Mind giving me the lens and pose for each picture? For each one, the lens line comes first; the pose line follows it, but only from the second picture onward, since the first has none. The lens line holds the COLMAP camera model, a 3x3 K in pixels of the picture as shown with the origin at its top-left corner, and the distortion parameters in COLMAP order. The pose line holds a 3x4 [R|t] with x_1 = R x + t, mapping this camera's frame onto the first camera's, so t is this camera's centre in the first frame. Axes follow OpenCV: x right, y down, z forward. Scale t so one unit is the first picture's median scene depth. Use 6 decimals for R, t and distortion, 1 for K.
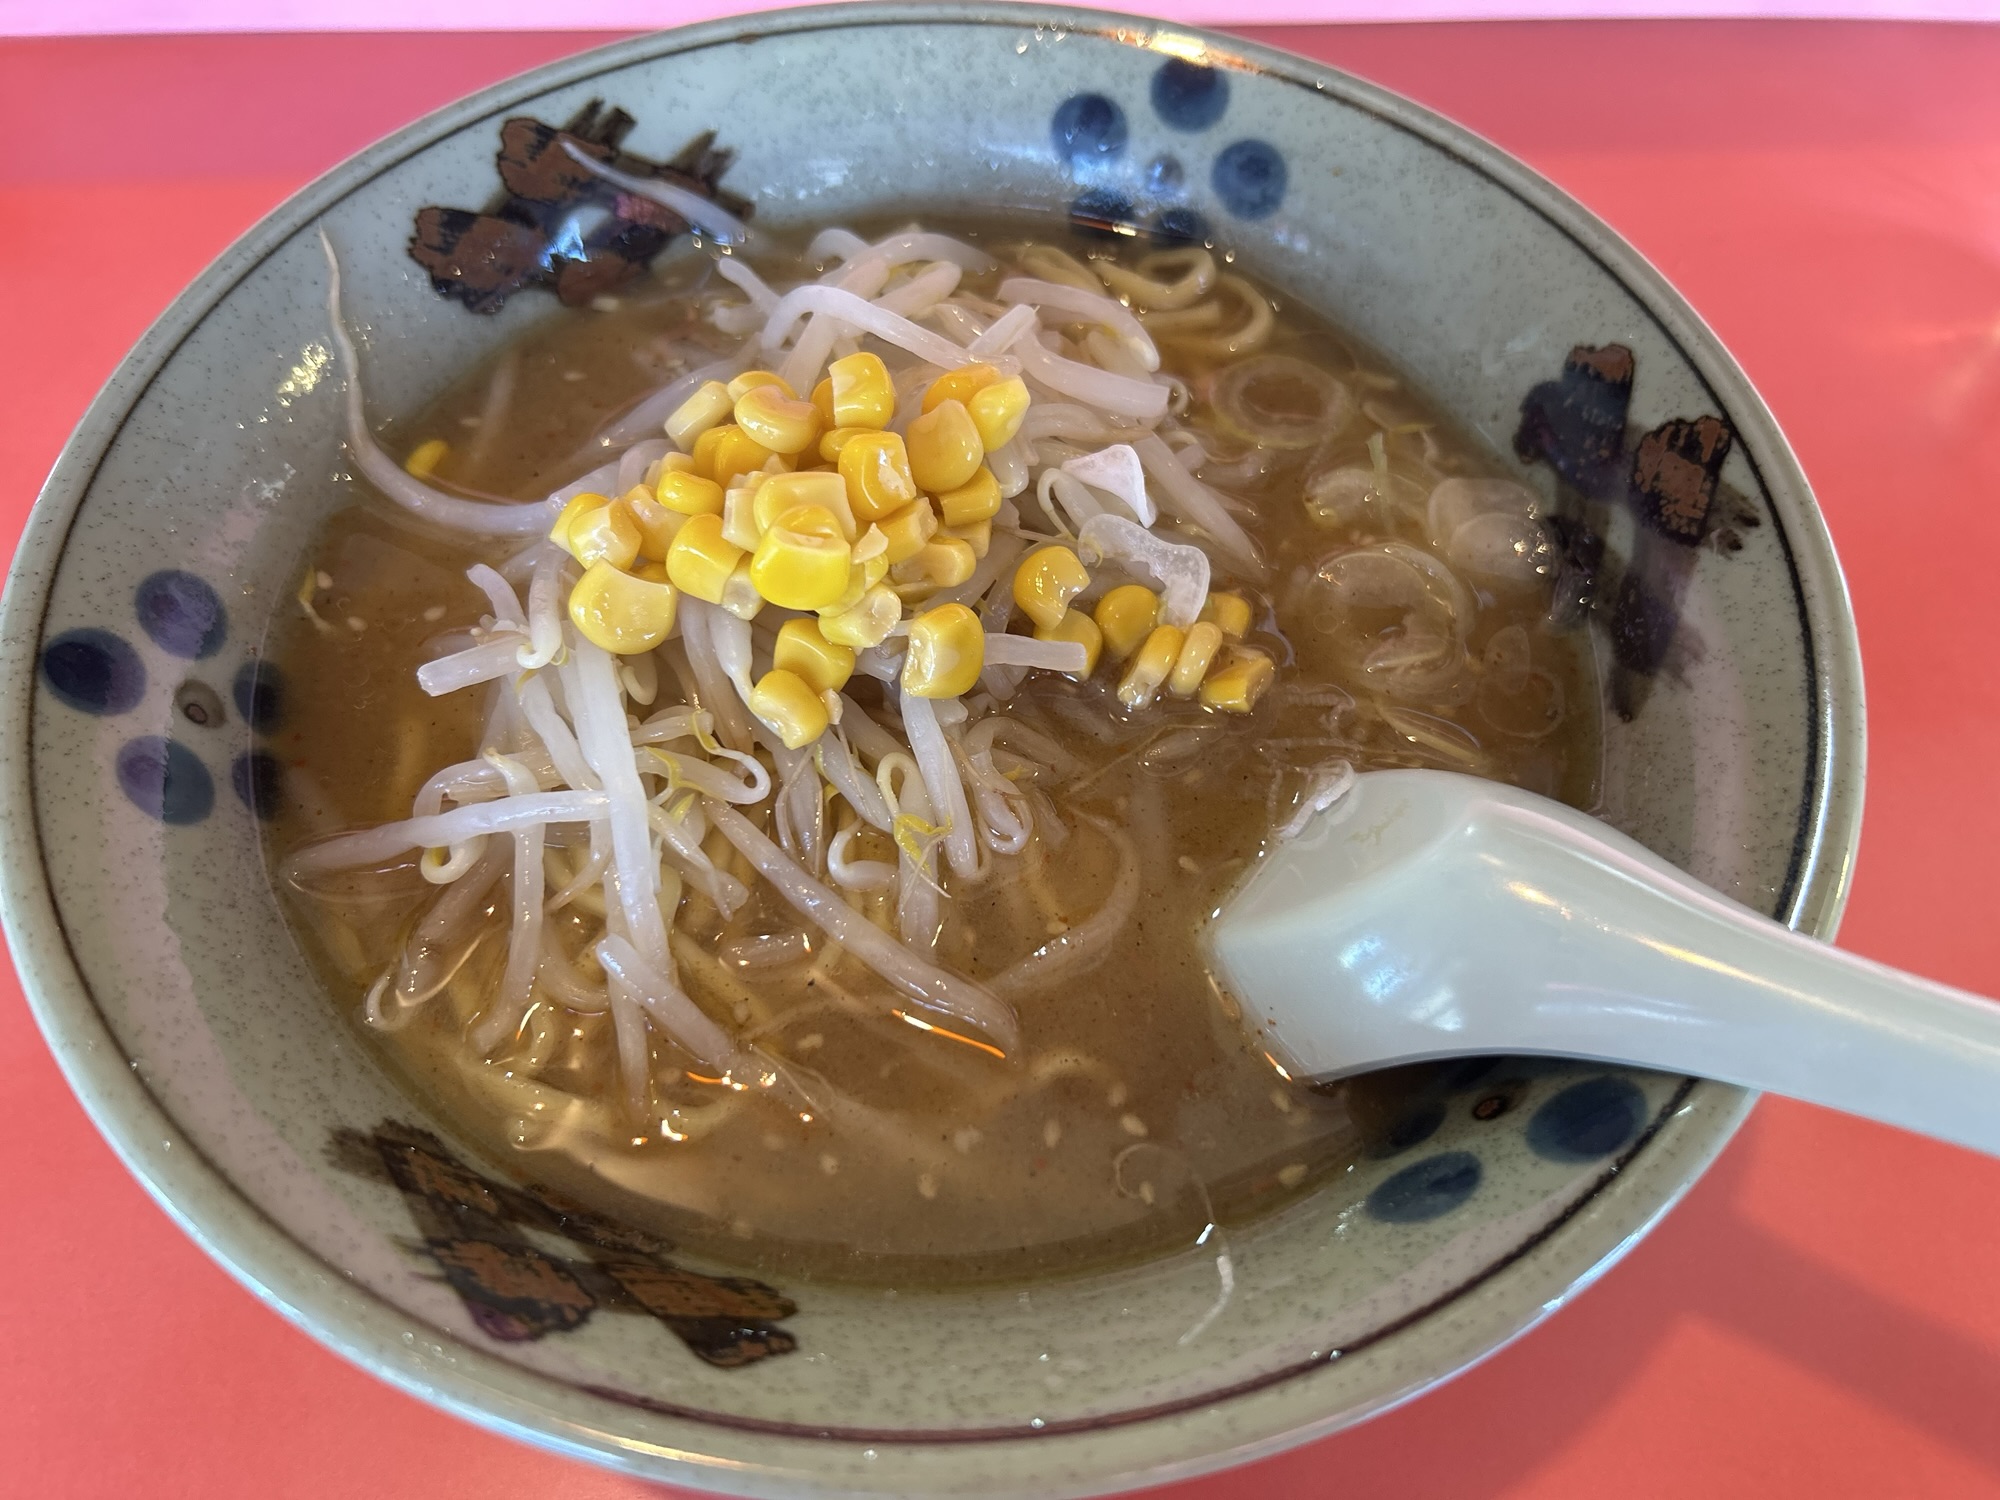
lens RADIAL K [[1535.7, 0, 998.0], [0, 1535.7, 746.9], [0, 0, 1]] dist [0.049951, -0.060536]
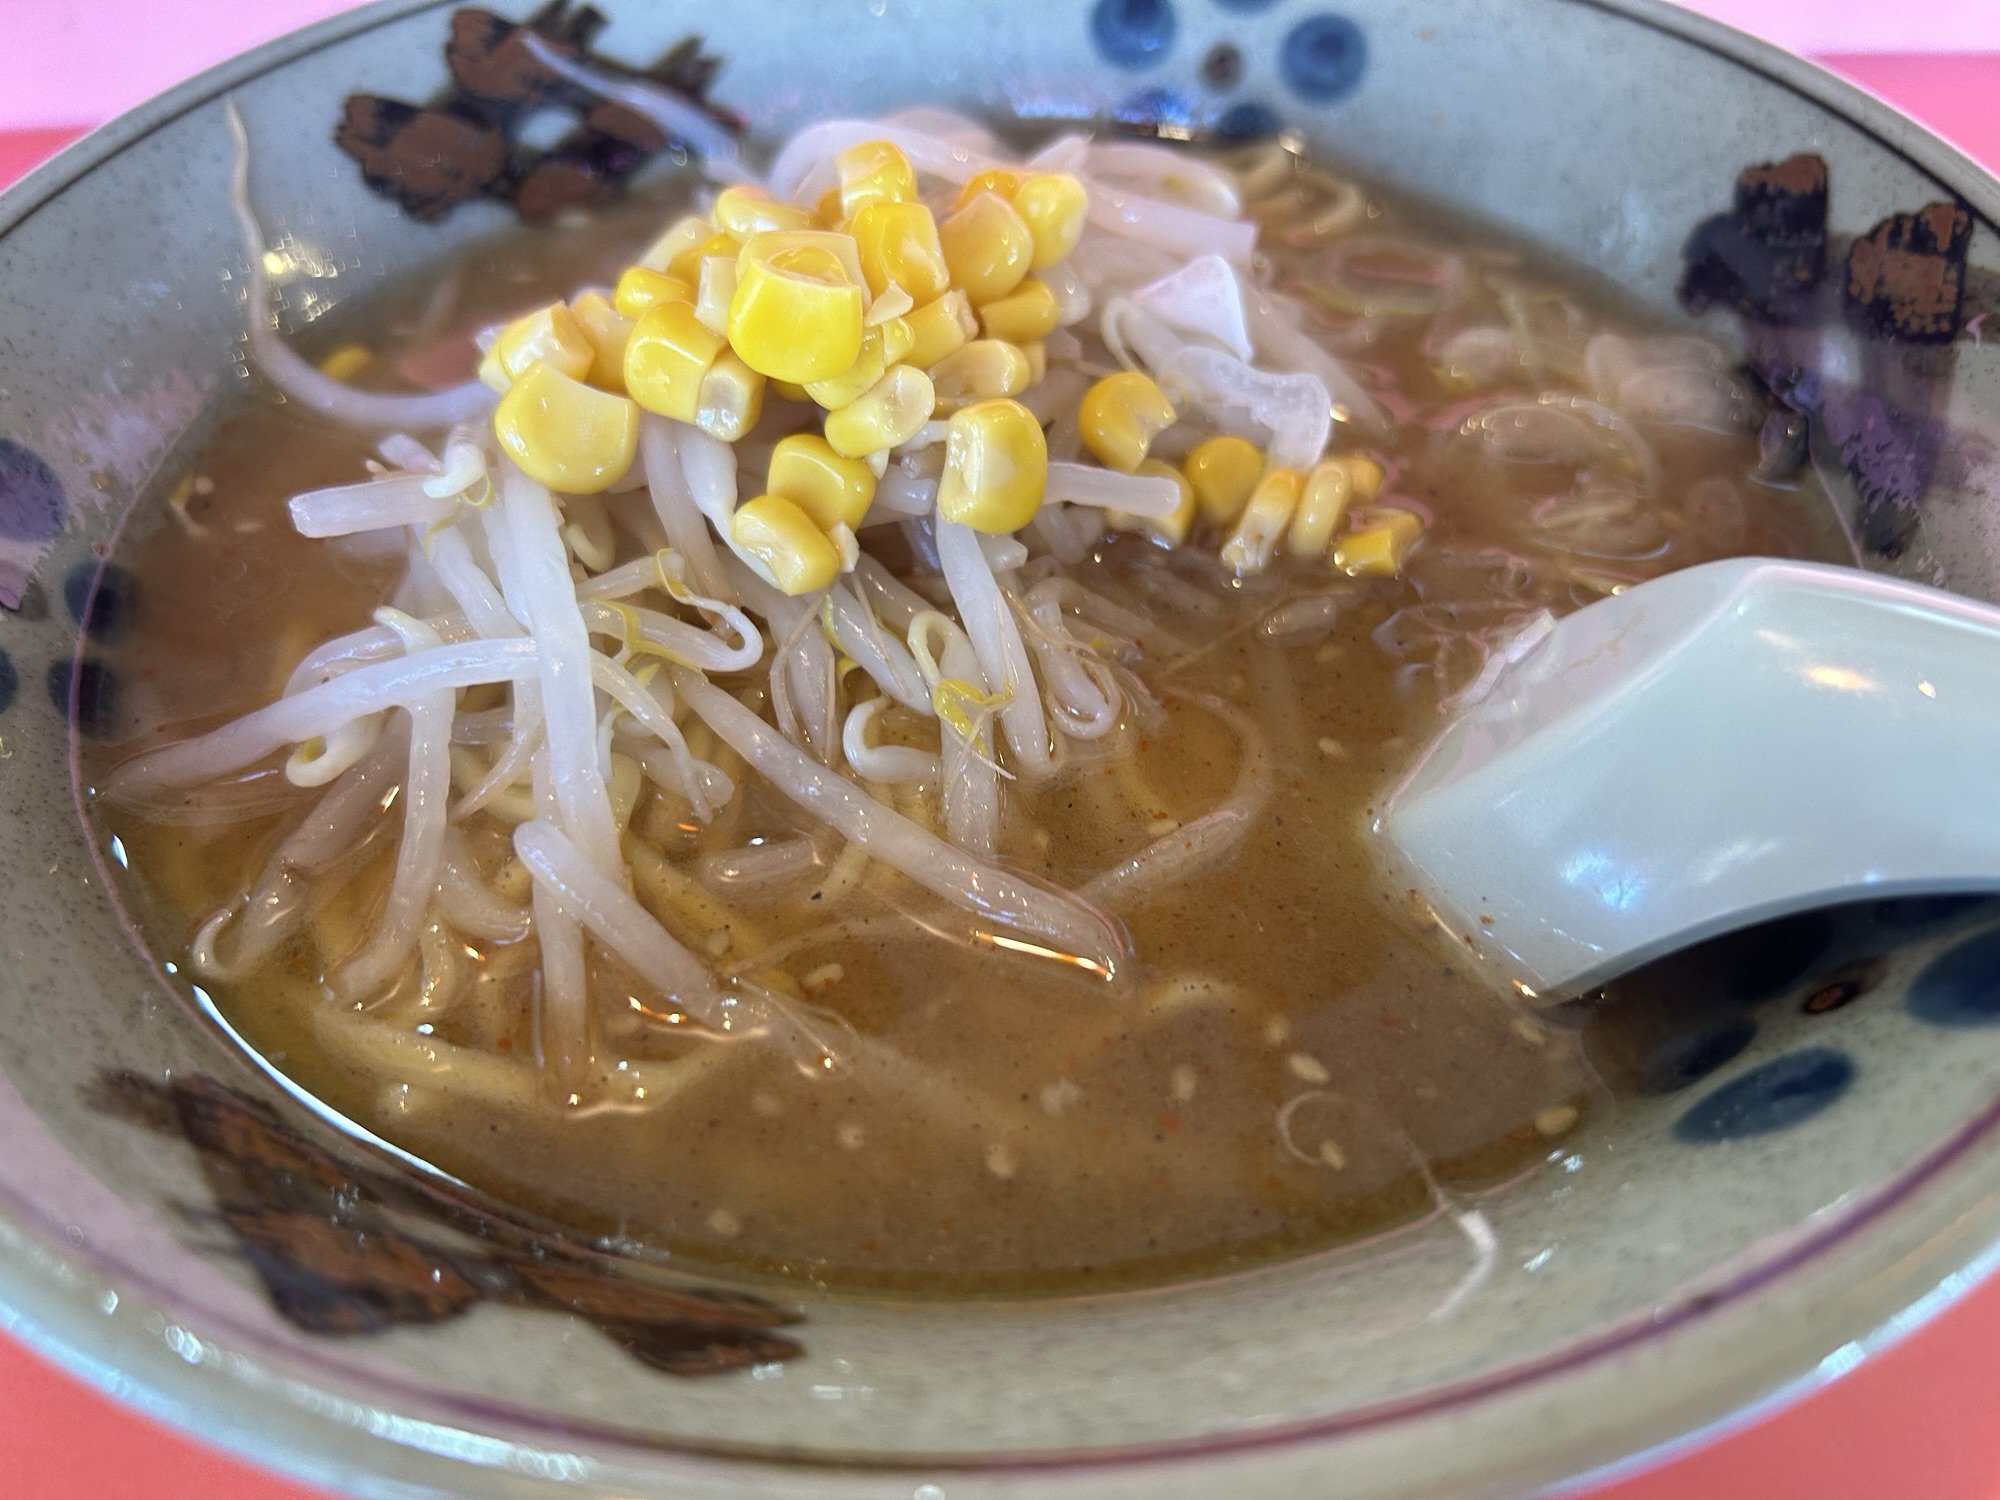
lens RADIAL K [[1578.6, 0, 1009.1], [0, 1578.6, 750.4], [0, 0, 1]] dist [-0.007031, 0.003040]
pose [[0.999163, -0.040219, -0.007476, -0.026570], [0.038370, 0.984766, -0.169596, 0.200715], [0.014183, 0.169168, 0.985485, 0.263393]]
